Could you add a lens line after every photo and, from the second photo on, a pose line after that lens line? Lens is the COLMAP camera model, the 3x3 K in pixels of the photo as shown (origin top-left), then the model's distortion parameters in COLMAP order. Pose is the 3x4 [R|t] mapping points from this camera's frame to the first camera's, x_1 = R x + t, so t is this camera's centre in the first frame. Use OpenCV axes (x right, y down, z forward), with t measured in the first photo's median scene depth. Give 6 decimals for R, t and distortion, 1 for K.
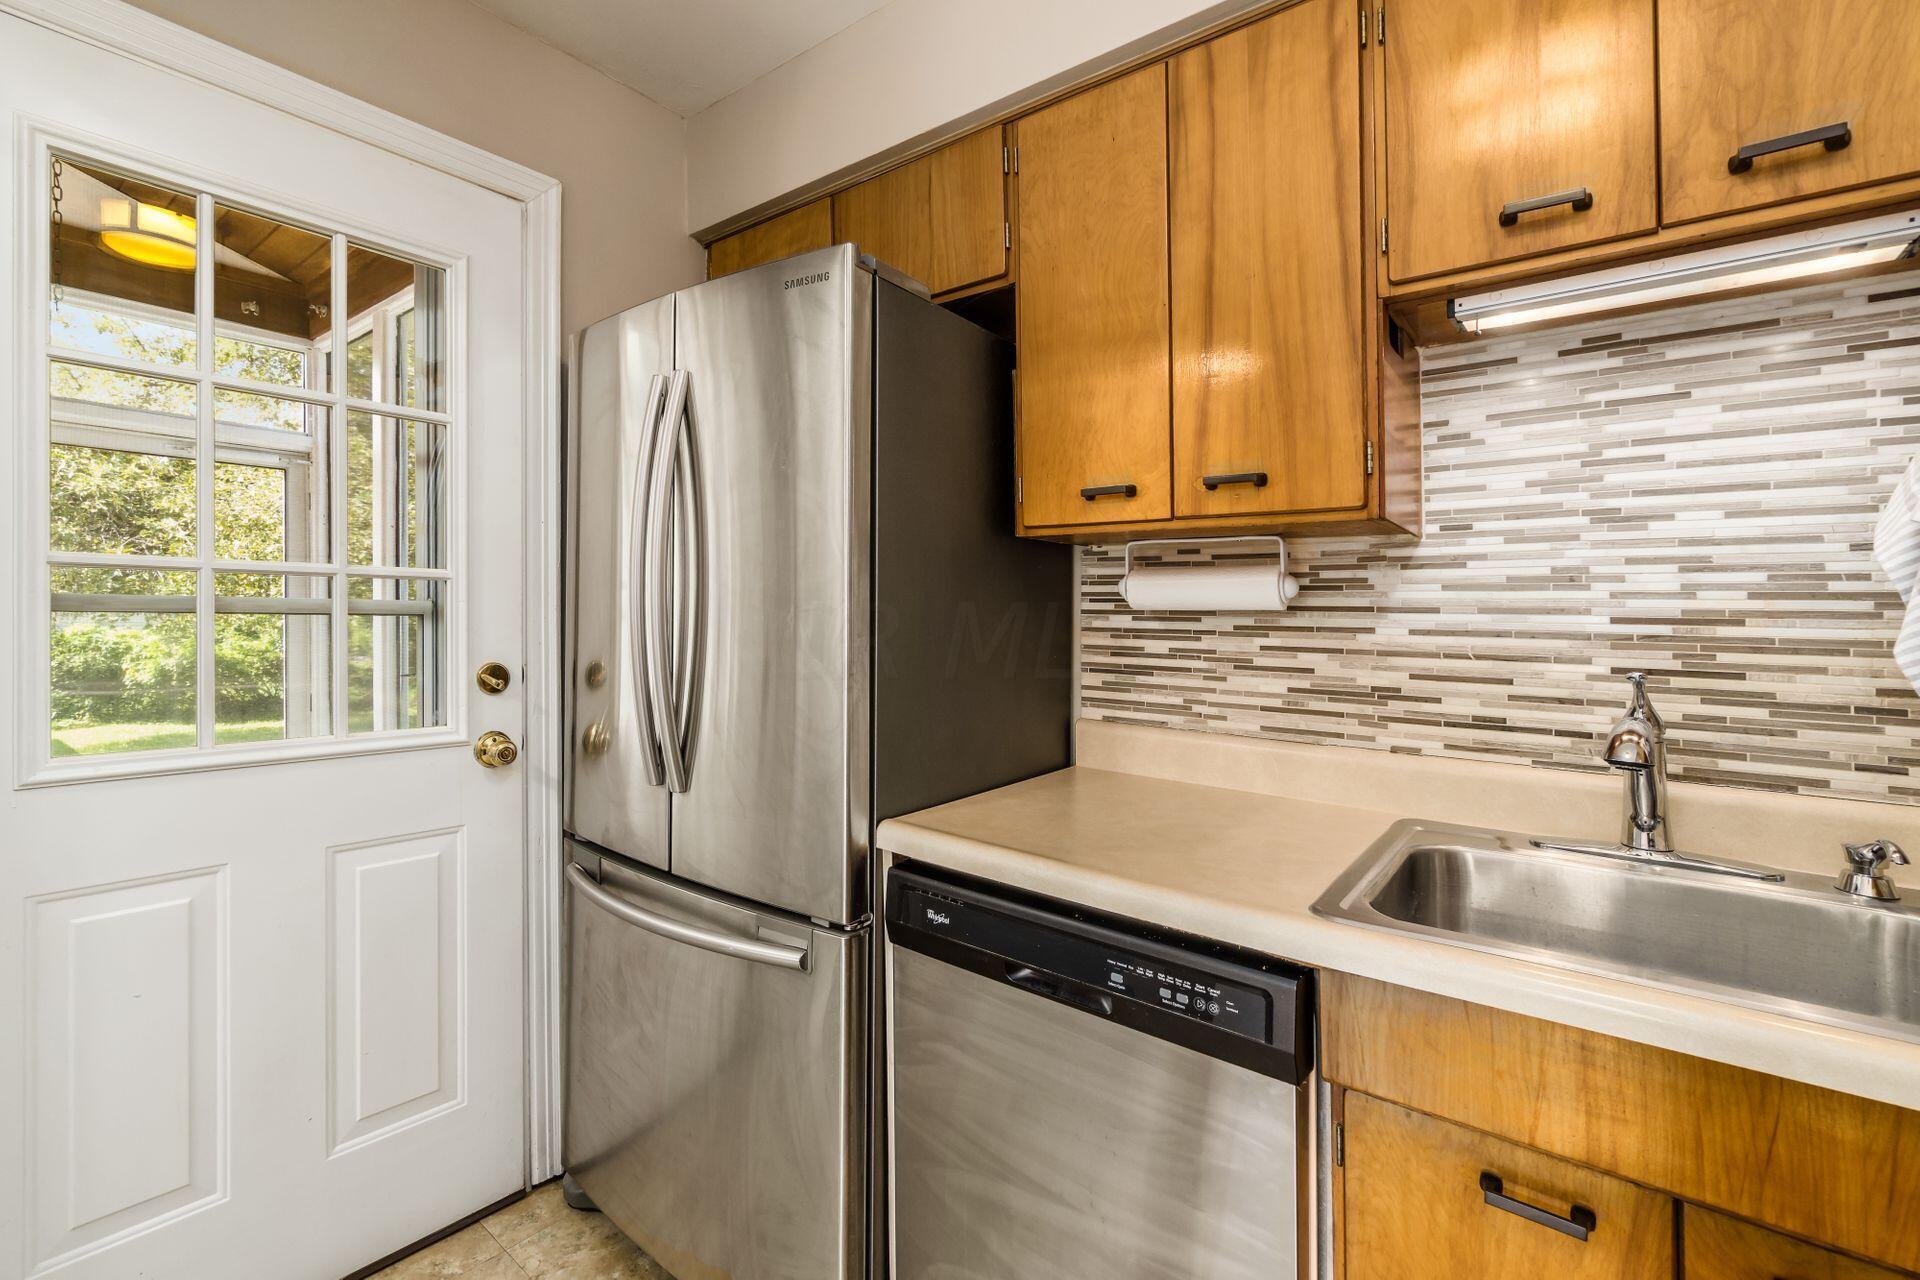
lens RADIAL K [[842.9, 0, 967.3], [0, 842.9, 600.2], [0, 0, 1]] dist [-0.000867, 0.000467]
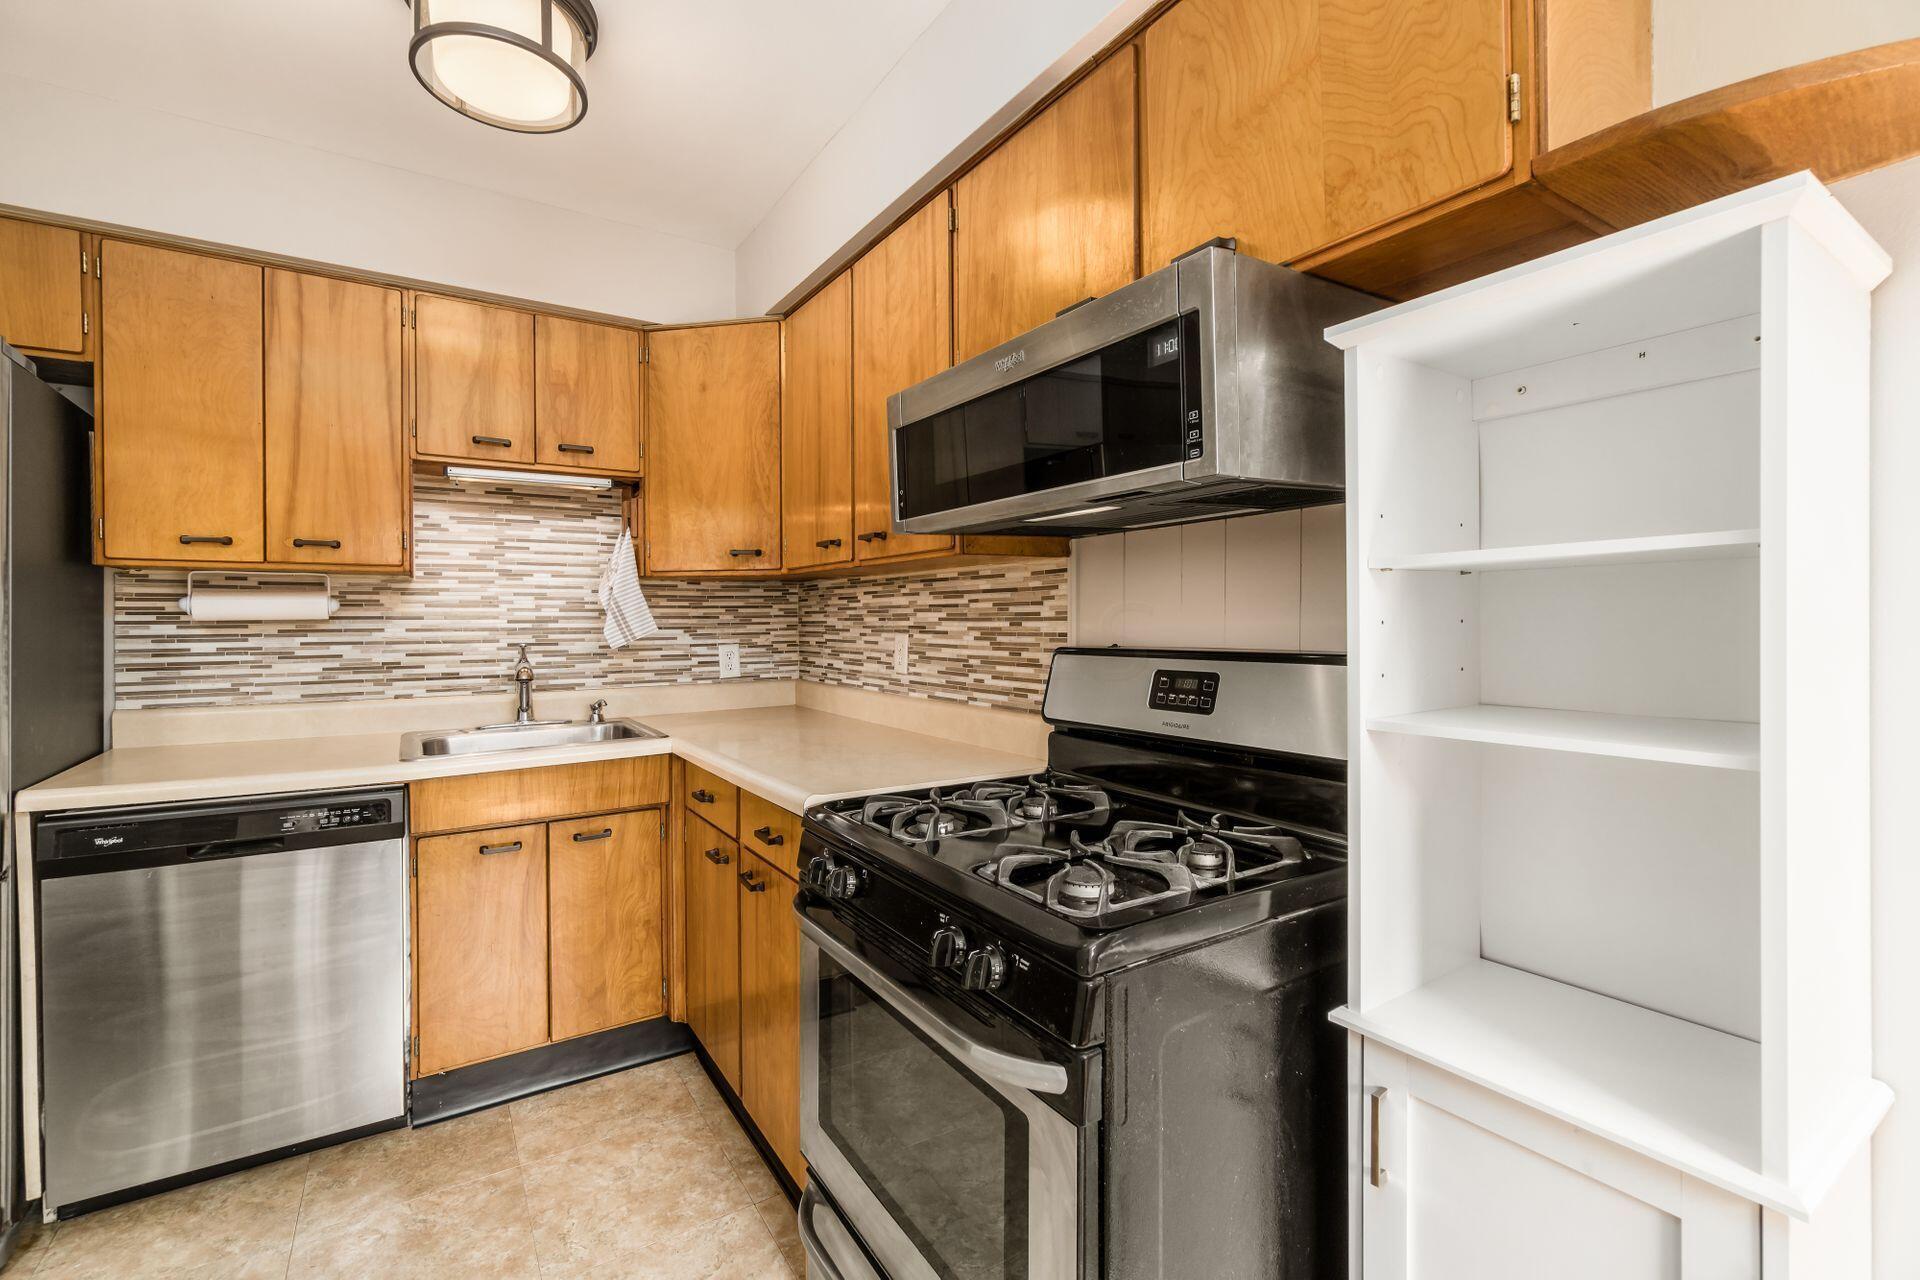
lens RADIAL K [[842.9, 0, 967.3], [0, 842.9, 600.2], [0, 0, 1]] dist [-0.000867, 0.000467]
pose [[0.326717, 0.003141, 0.945117, -0.833669], [-0.004238, 0.999989, -0.001859, -0.029784], [-0.945113, -0.003398, 0.326726, -0.764134]]
